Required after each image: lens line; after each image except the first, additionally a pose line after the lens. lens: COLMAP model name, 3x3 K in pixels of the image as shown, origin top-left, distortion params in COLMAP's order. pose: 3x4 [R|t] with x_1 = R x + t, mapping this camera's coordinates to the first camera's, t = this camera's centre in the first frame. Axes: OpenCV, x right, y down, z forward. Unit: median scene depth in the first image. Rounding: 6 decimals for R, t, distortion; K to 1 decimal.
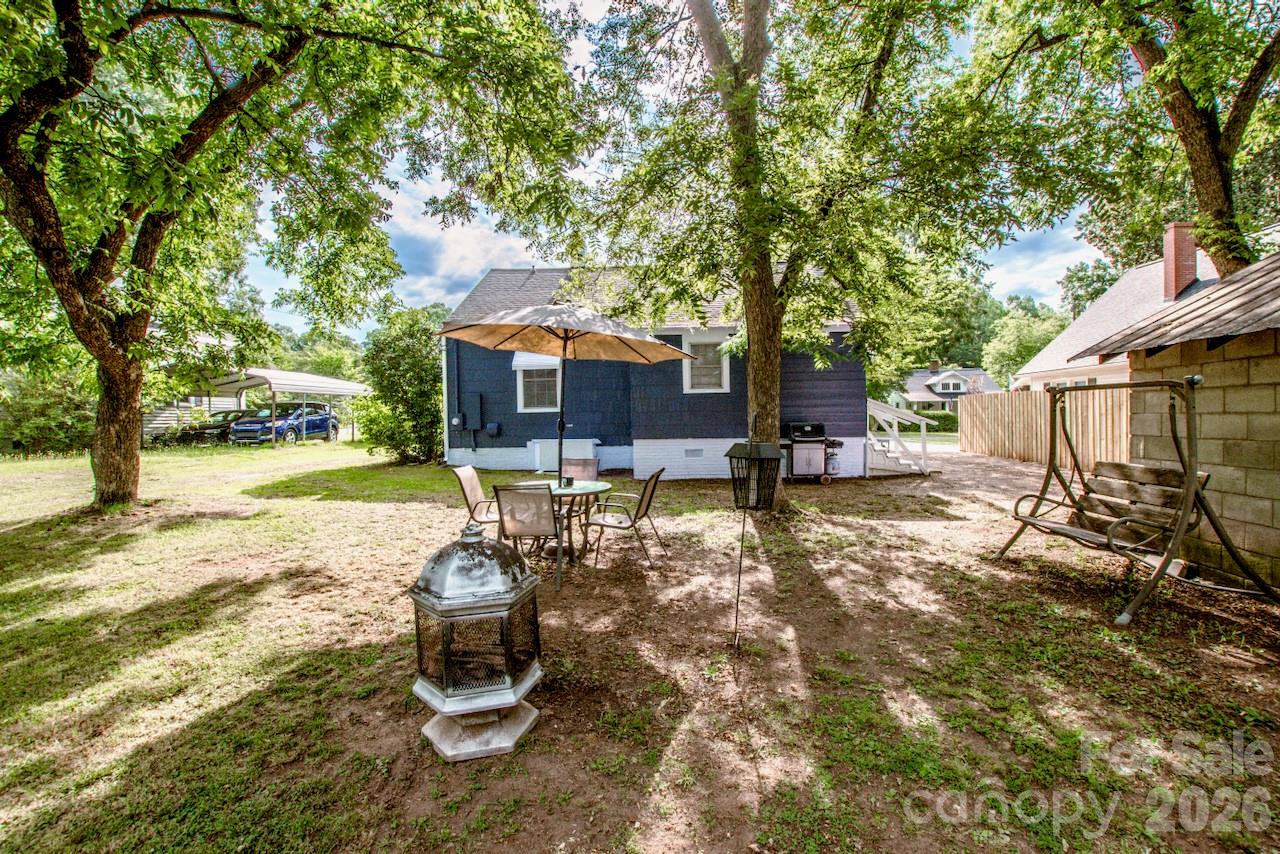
lens RADIAL K [[567.7, 0, 641.5], [0, 567.7, 416.5], [0, 0, 1]] dist [-0.028916, 0.002801]
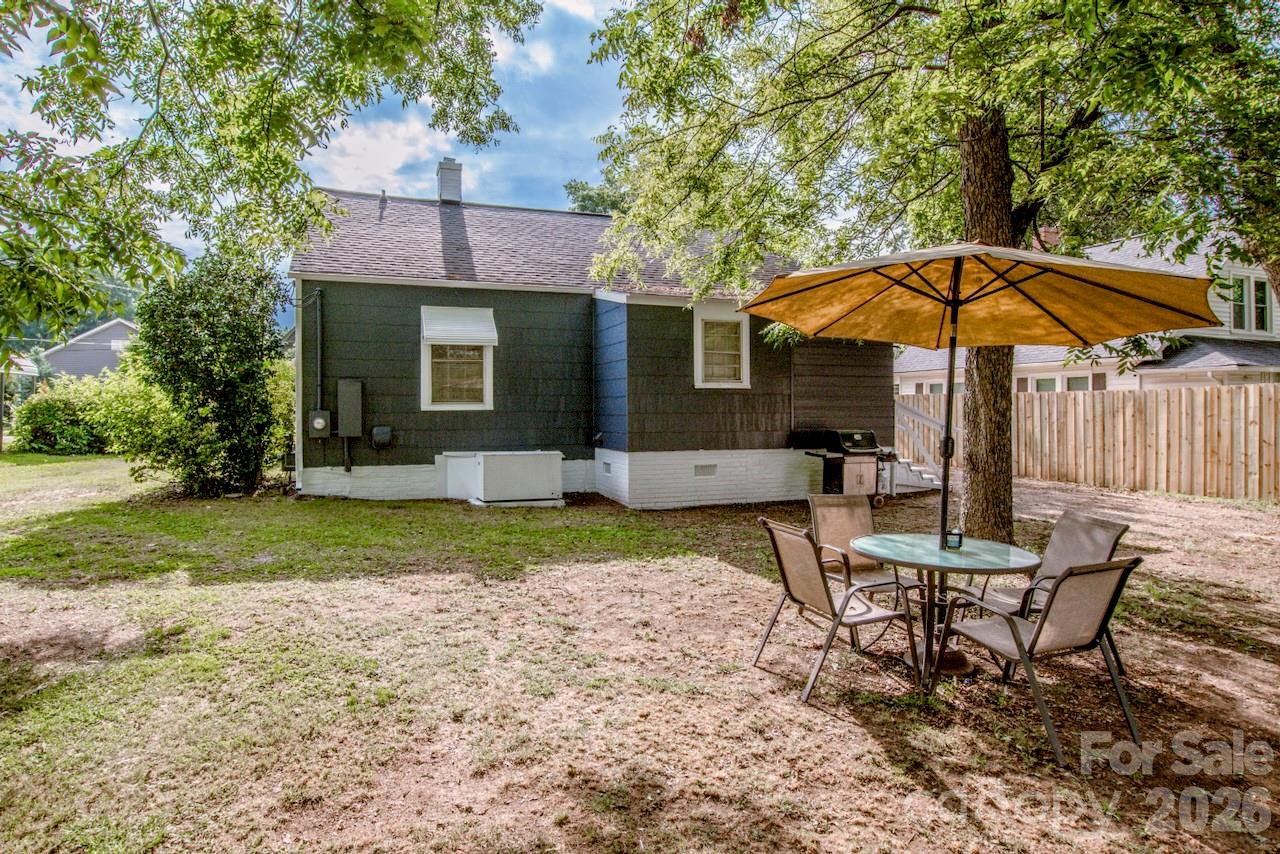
lens RADIAL K [[683.9, 0, 608.2], [0, 683.9, 407.3], [0, 0, 1]] dist [-0.025471, -0.002893]
pose [[0.929100, 0.014300, 0.369551, -0.314250], [-0.012446, 0.999895, -0.007400, -0.007239], [-0.369618, 0.002275, 0.929181, 0.202623]]
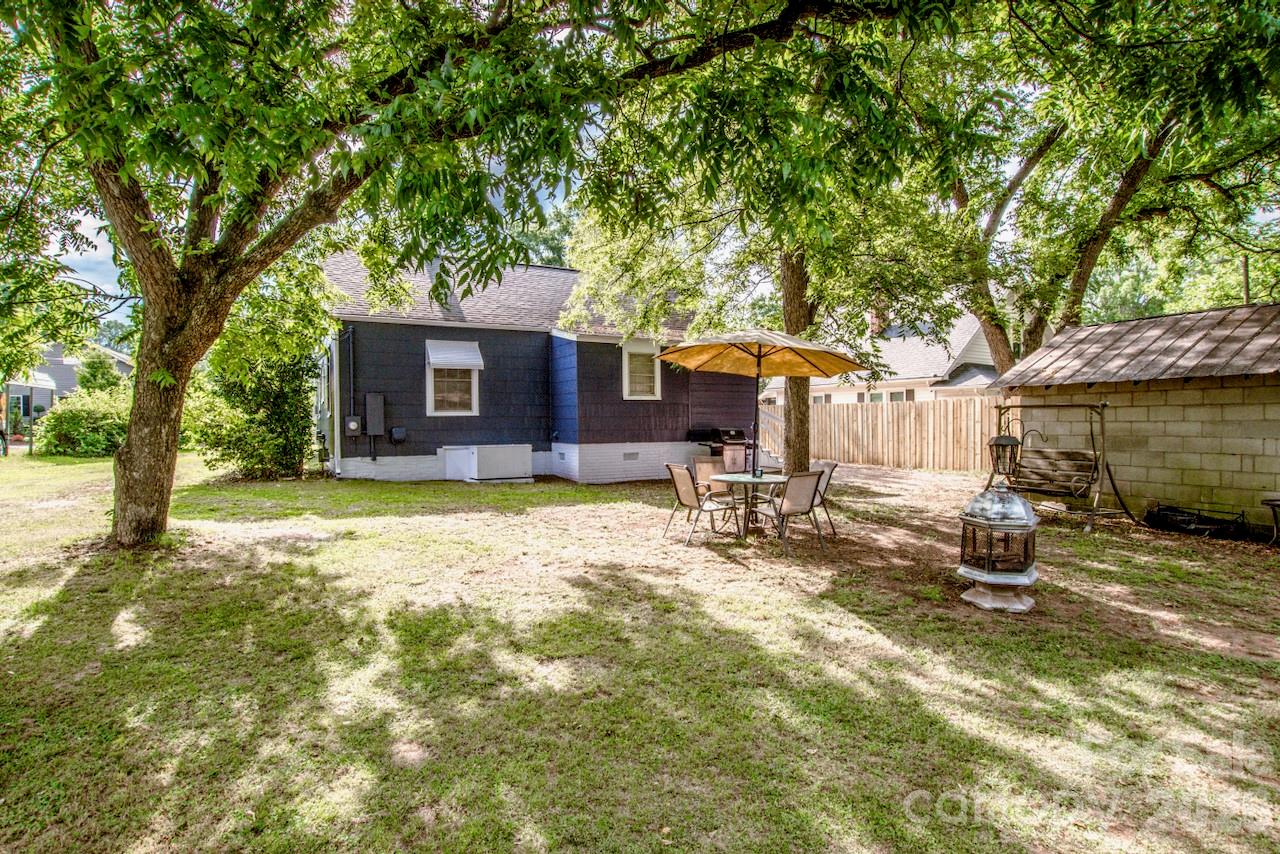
lens RADIAL K [[632.5, 0, 629.2], [0, 632.5, 428.0], [0, 0, 1]] dist [-0.016960, 0.000207]
pose [[0.862133, 0.003000, 0.506674, -0.455548], [-0.006801, 0.999961, 0.005651, 0.004394], [-0.506637, -0.008318, 0.862119, -0.014599]]
